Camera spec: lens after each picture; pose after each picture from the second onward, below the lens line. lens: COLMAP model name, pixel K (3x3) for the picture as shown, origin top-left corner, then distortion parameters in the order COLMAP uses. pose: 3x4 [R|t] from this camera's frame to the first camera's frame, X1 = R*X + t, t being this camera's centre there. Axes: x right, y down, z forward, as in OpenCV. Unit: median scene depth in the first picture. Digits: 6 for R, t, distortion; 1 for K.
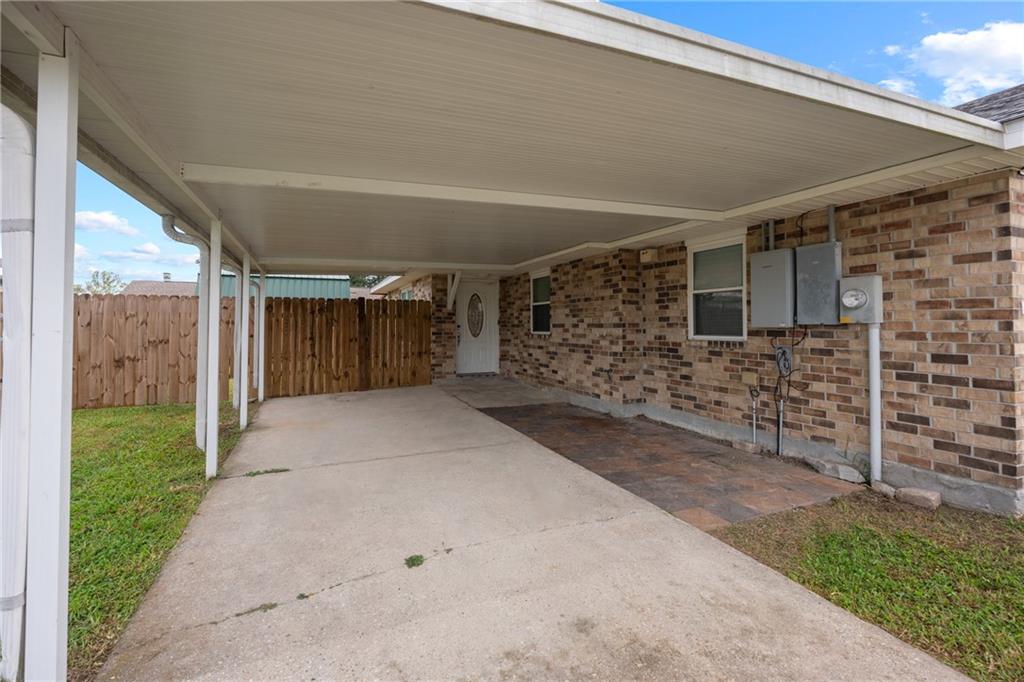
lens RADIAL K [[470.0, 0, 513.0], [0, 470.0, 336.2], [0, 0, 1]] dist [-0.003836, 0.001188]
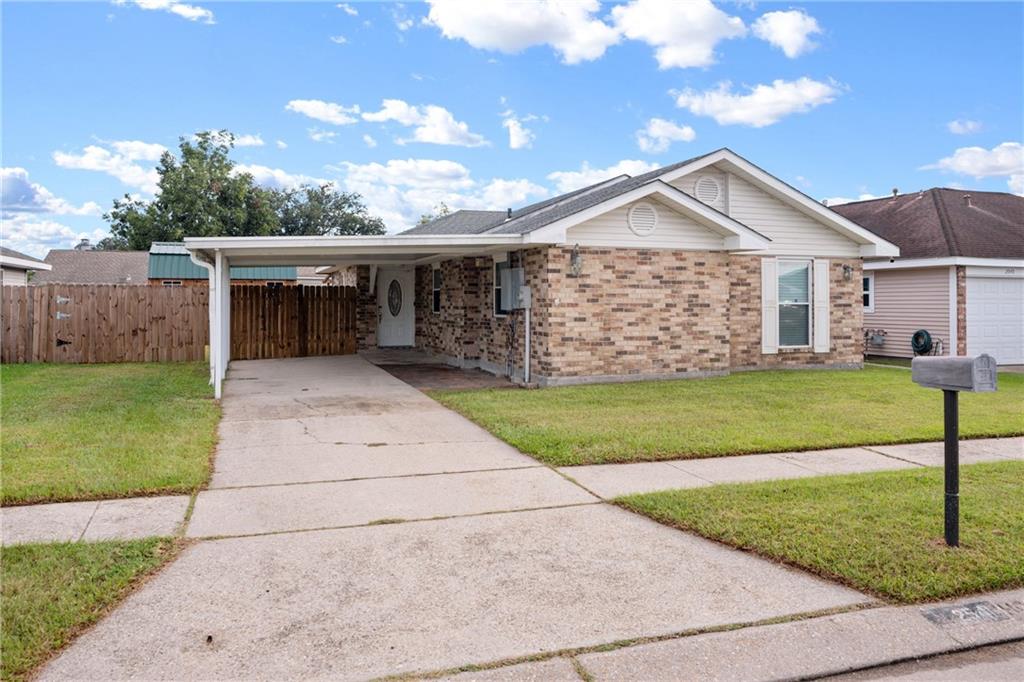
lens RADIAL K [[776.5, 0, 510.6], [0, 776.5, 338.4], [0, 0, 1]] dist [0.001708, -0.001359]
pose [[0.996838, 0.006188, -0.079221, 0.429716], [-0.004161, 0.999661, 0.025716, 0.007893], [0.079353, -0.025305, 0.996525, -1.100035]]
